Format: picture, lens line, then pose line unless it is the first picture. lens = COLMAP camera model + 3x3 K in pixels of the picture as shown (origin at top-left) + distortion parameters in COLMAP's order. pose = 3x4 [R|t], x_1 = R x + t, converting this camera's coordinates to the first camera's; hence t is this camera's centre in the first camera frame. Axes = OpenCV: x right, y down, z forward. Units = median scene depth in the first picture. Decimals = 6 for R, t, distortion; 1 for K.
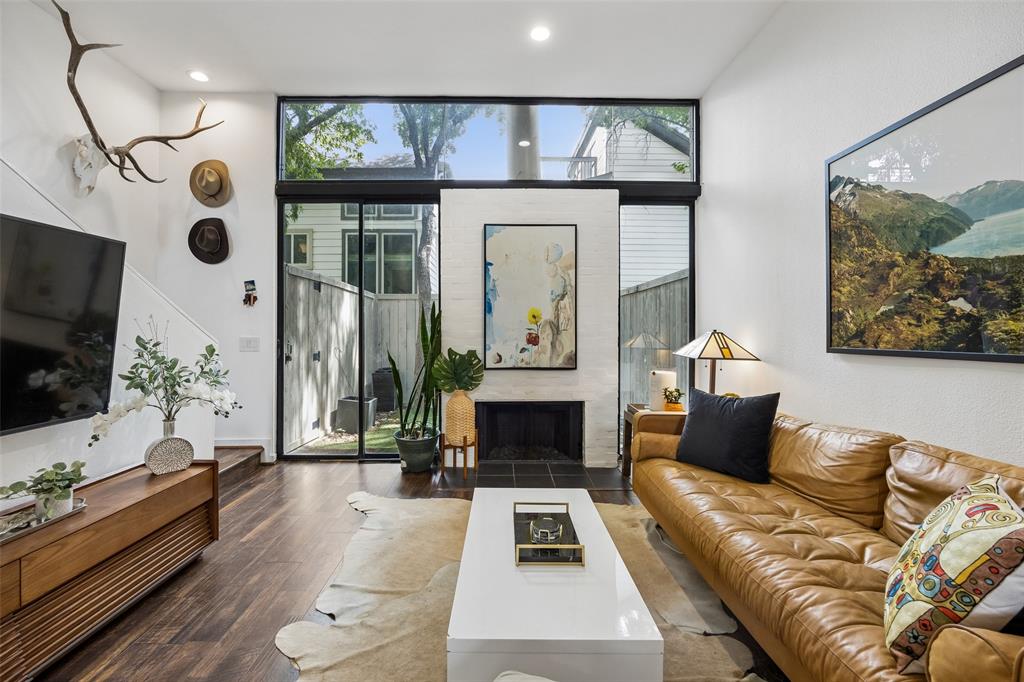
lens RADIAL K [[455.6, 0, 498.9], [0, 455.6, 329.7], [0, 0, 1]] dist [-0.013499, 0.001454]
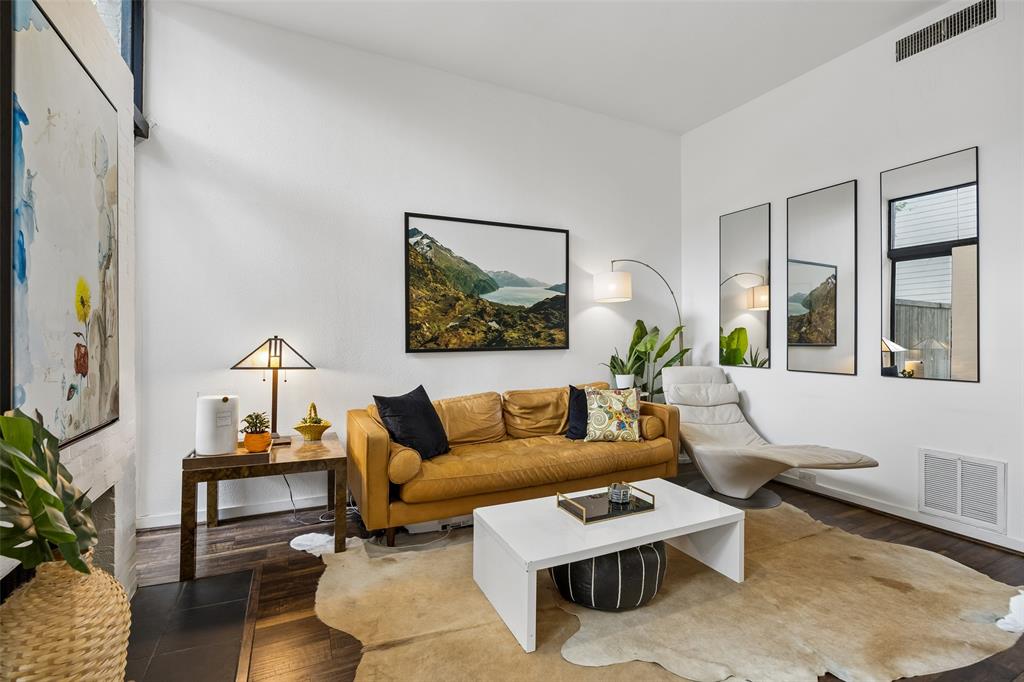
lens RADIAL K [[455.6, 0, 512.1], [0, 455.6, 336.6], [0, 0, 1]] dist [-0.013499, 0.001454]
pose [[-0.434131, -0.004352, 0.900839, -0.671000], [-0.005547, 0.999982, 0.002158, -0.003283], [-0.900833, -0.004060, -0.434148, 1.329319]]
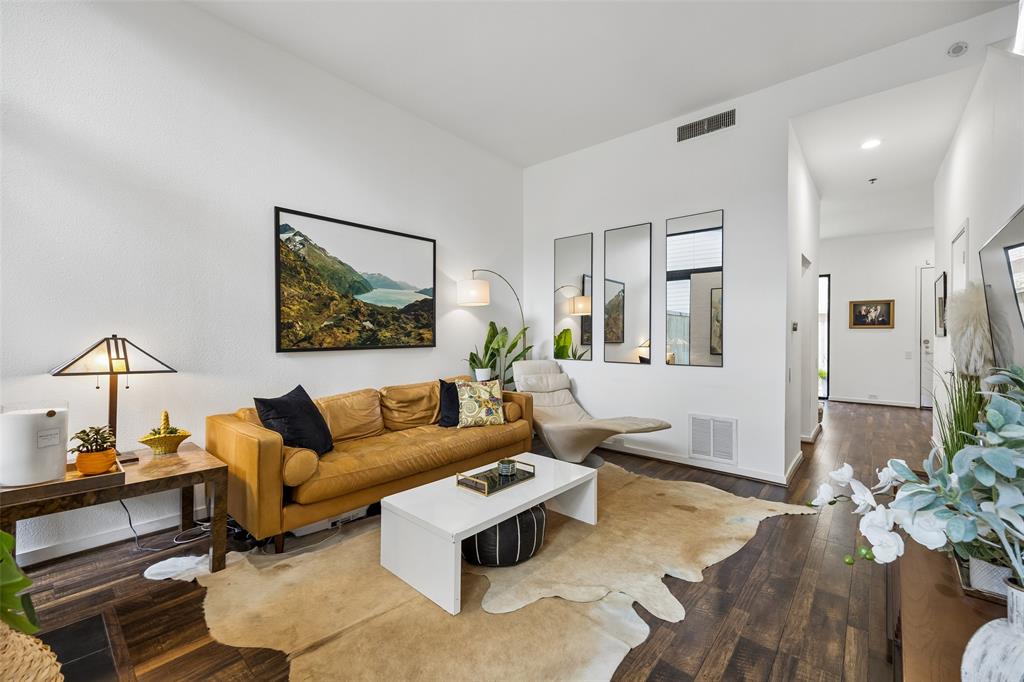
lens RADIAL K [[415.8, 0, 510.8], [0, 415.8, 337.5], [0, 0, 1]] dist [0.009741, 0.000449]
pose [[-0.750113, -0.007949, 0.661262, -0.606769], [-0.007171, 0.999967, 0.003887, -0.003043], [-0.661271, -0.001826, -0.750145, 1.484873]]
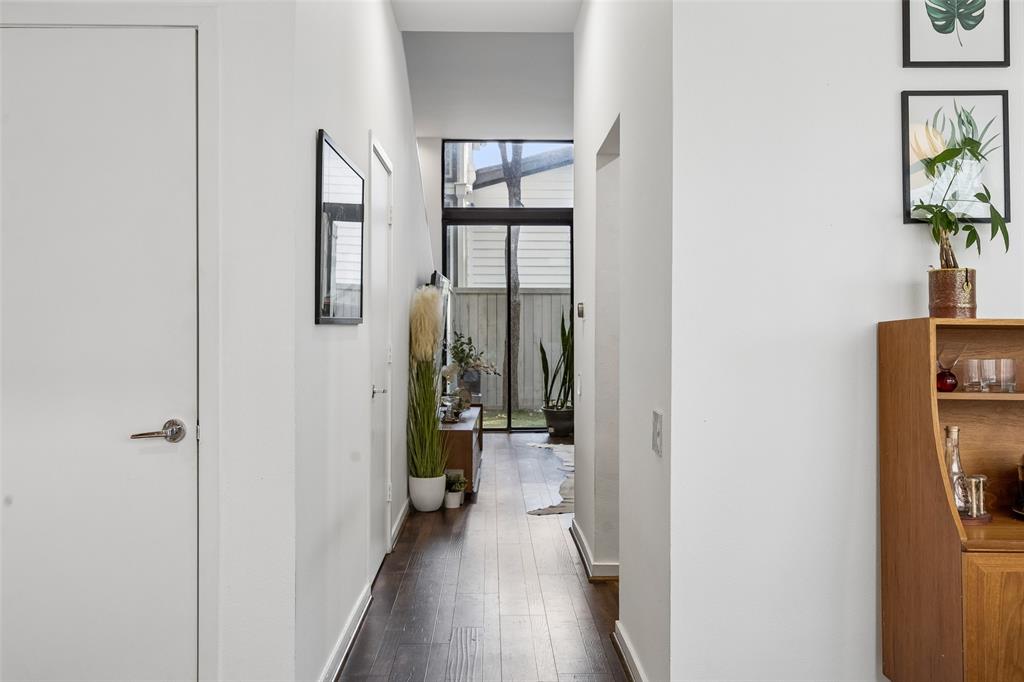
lens RADIAL K [[858.7, 0, 511.6], [0, 858.7, 317.8], [0, 0, 1]] dist [0.014336, -0.009501]
pose [[0.999822, 0.000073, 0.018880, -0.574832], [0.000063, 0.999974, -0.007224, -0.013280], [-0.018880, 0.007223, 0.999796, -2.269142]]
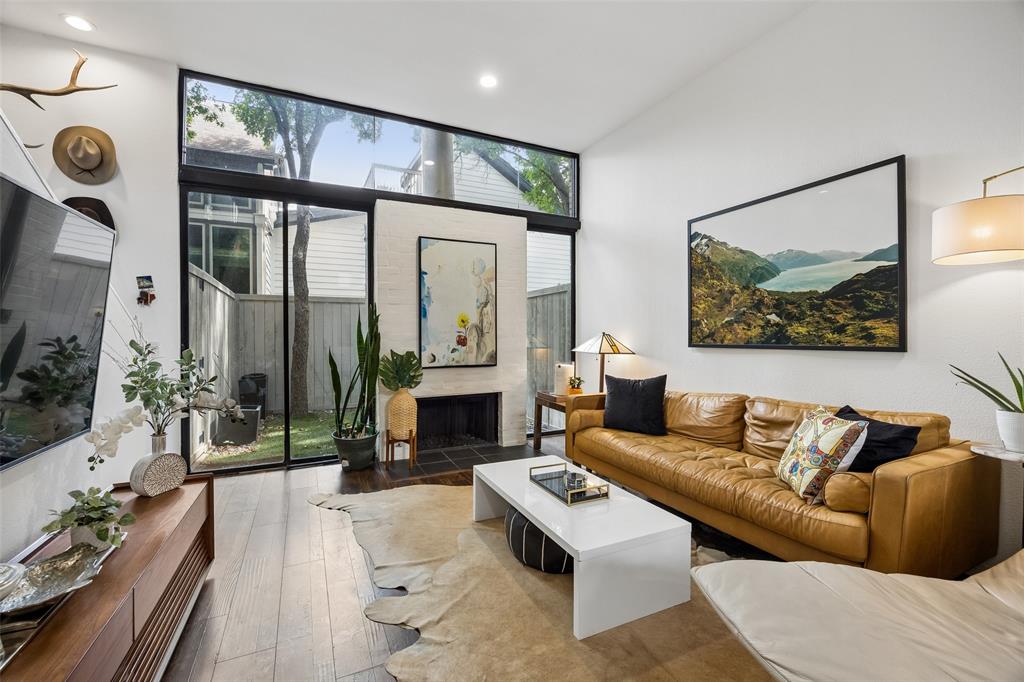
lens RADIAL K [[432.0, 0, 509.7], [0, 432.0, 337.2], [0, 0, 1]] dist [-0.009067, 0.000720]
pose [[0.903702, -0.006437, 0.428114, -0.448215], [0.001766, 0.999935, 0.011308, -0.000209], [-0.428159, -0.009463, 0.903654, -0.056585]]
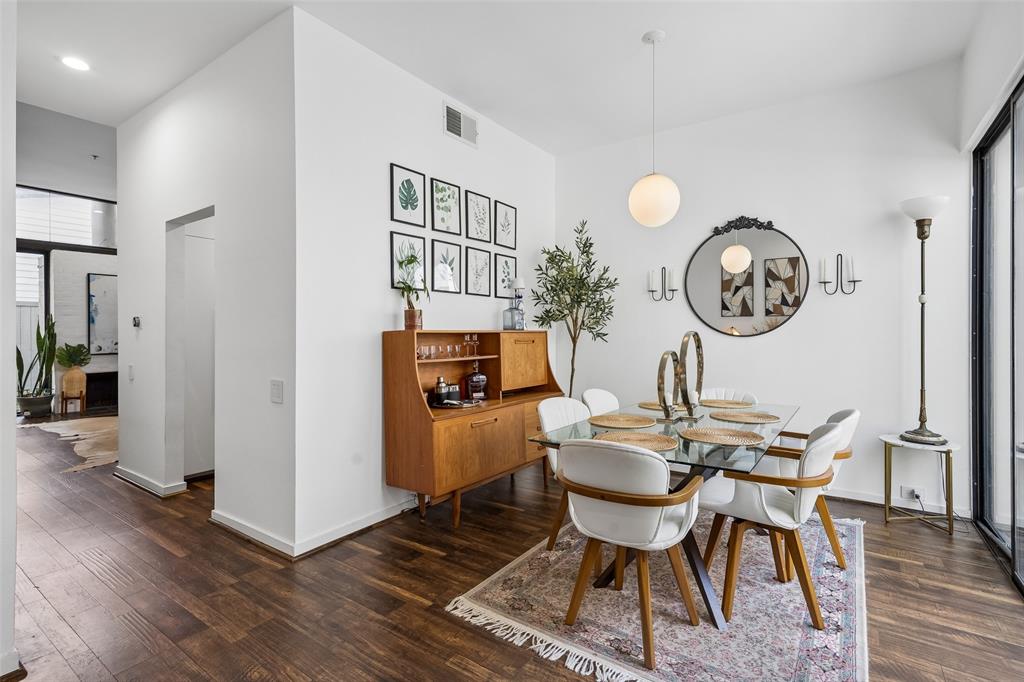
lens RADIAL K [[469.2, 0, 518.7], [0, 469.2, 331.6], [0, 0, 1]] dist [-0.003279, 0.001399]
pose [[0.573852, -0.004186, 0.818948, -0.902497], [0.000279, 0.999988, 0.004916, -0.019768], [-0.818959, -0.002593, 0.573846, -2.277765]]
